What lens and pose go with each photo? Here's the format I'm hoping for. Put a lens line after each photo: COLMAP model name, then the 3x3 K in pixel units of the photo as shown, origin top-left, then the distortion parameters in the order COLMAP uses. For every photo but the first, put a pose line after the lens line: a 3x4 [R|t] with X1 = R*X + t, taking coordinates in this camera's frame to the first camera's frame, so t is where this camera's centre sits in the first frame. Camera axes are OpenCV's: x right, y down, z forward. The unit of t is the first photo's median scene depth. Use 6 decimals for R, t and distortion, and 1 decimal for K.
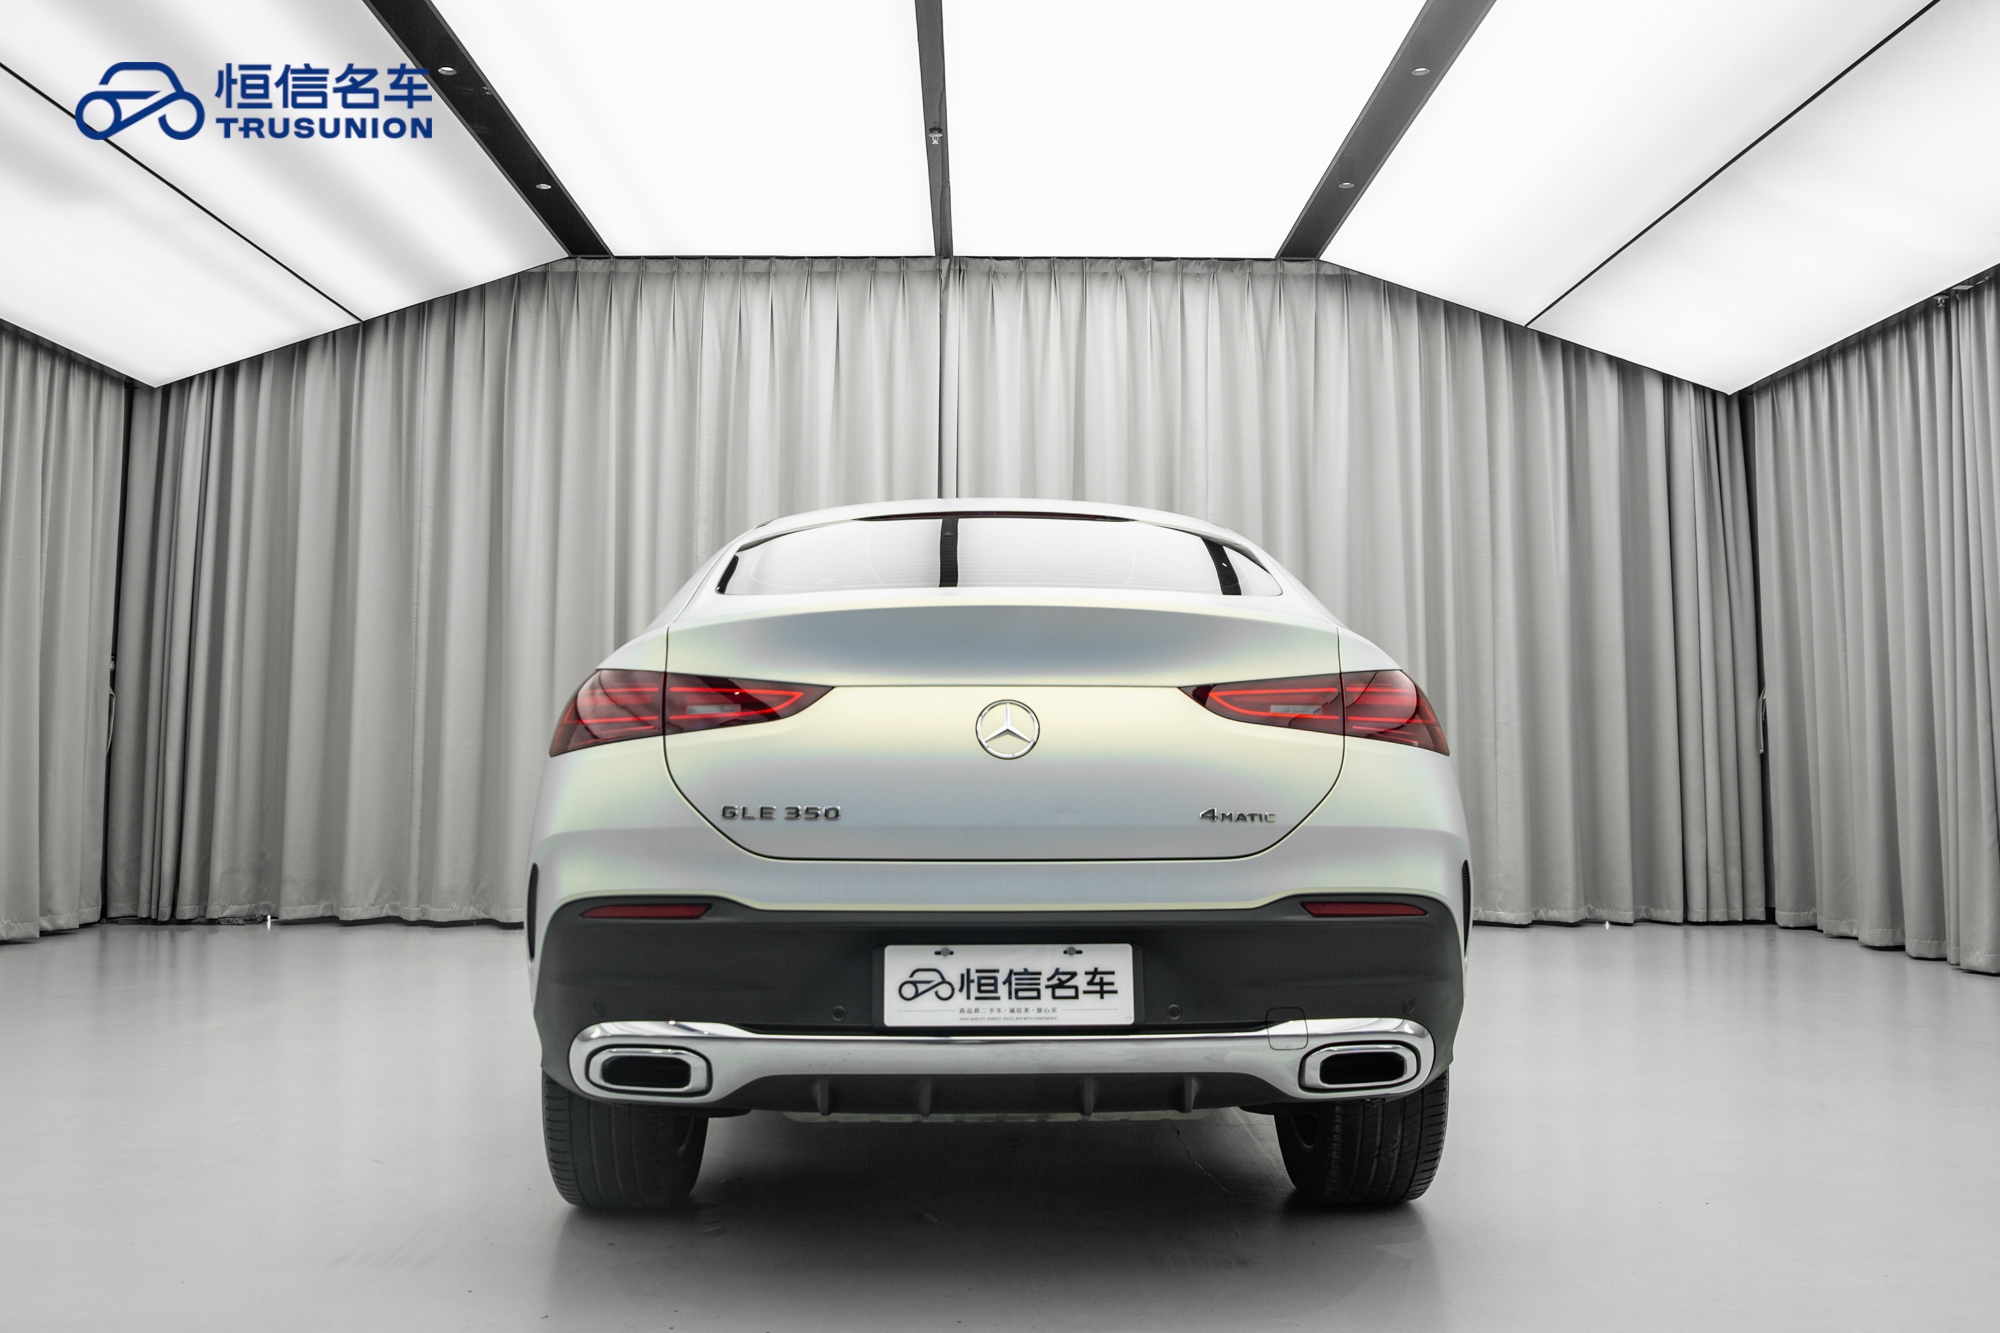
lens RADIAL K [[1333.4, 0, 1070.3], [0, 1333.4, 662.4], [0, 0, 1]] dist [-0.046752, 0.001823]
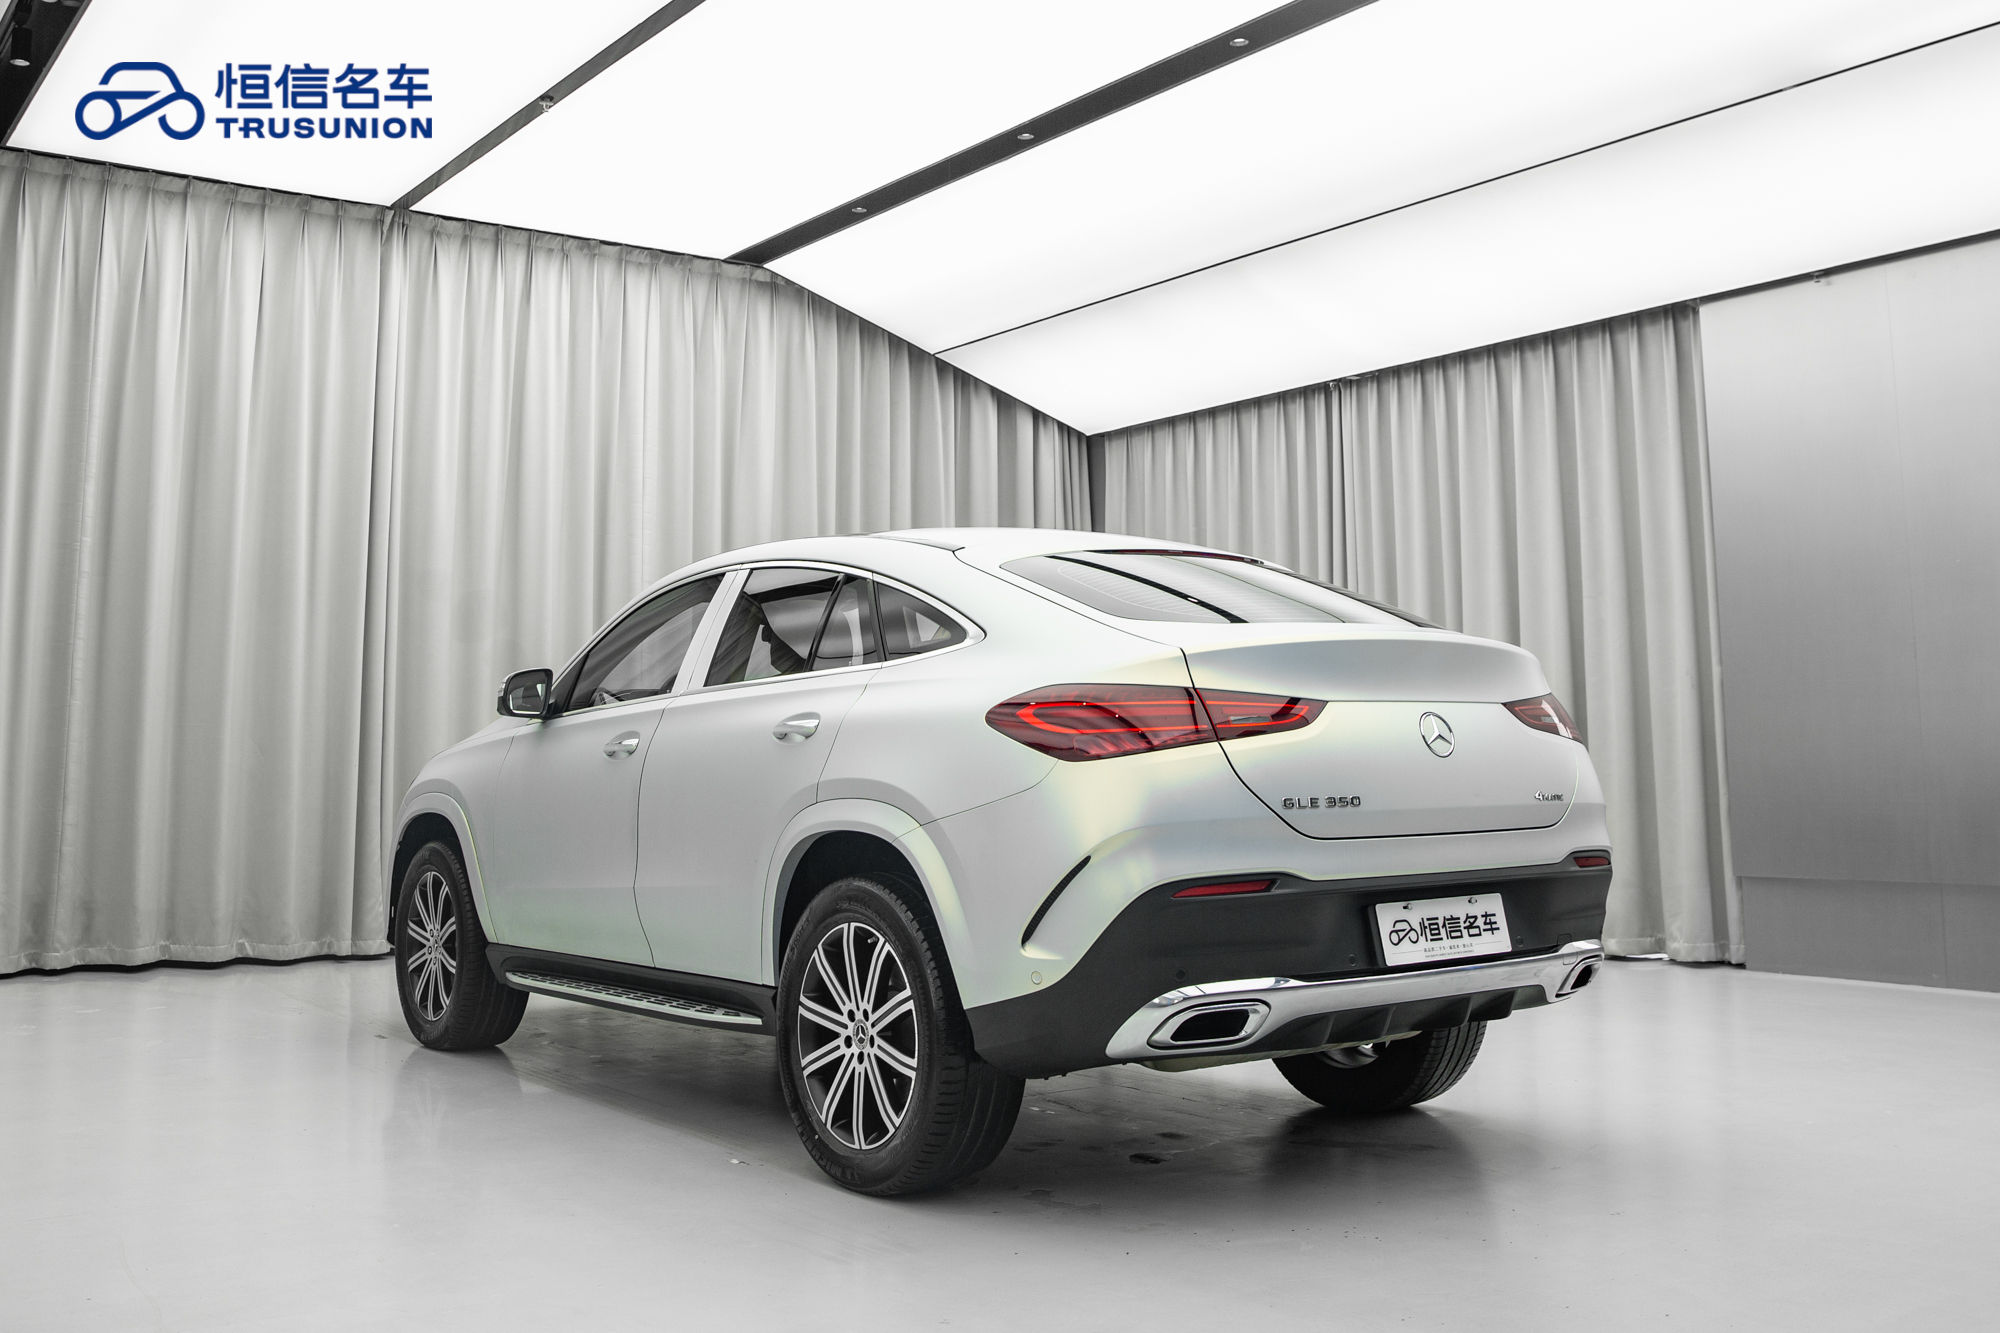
lens RADIAL K [[1354.3, 0, 1000.2], [0, 1354.3, 606.6], [0, 0, 1]] dist [-0.029048, 0.000967]
pose [[0.891727, 0.040313, 0.450774, -0.411787], [-0.022481, 0.998741, -0.044846, -0.002578], [-0.452014, 0.029857, 0.891511, -0.001080]]
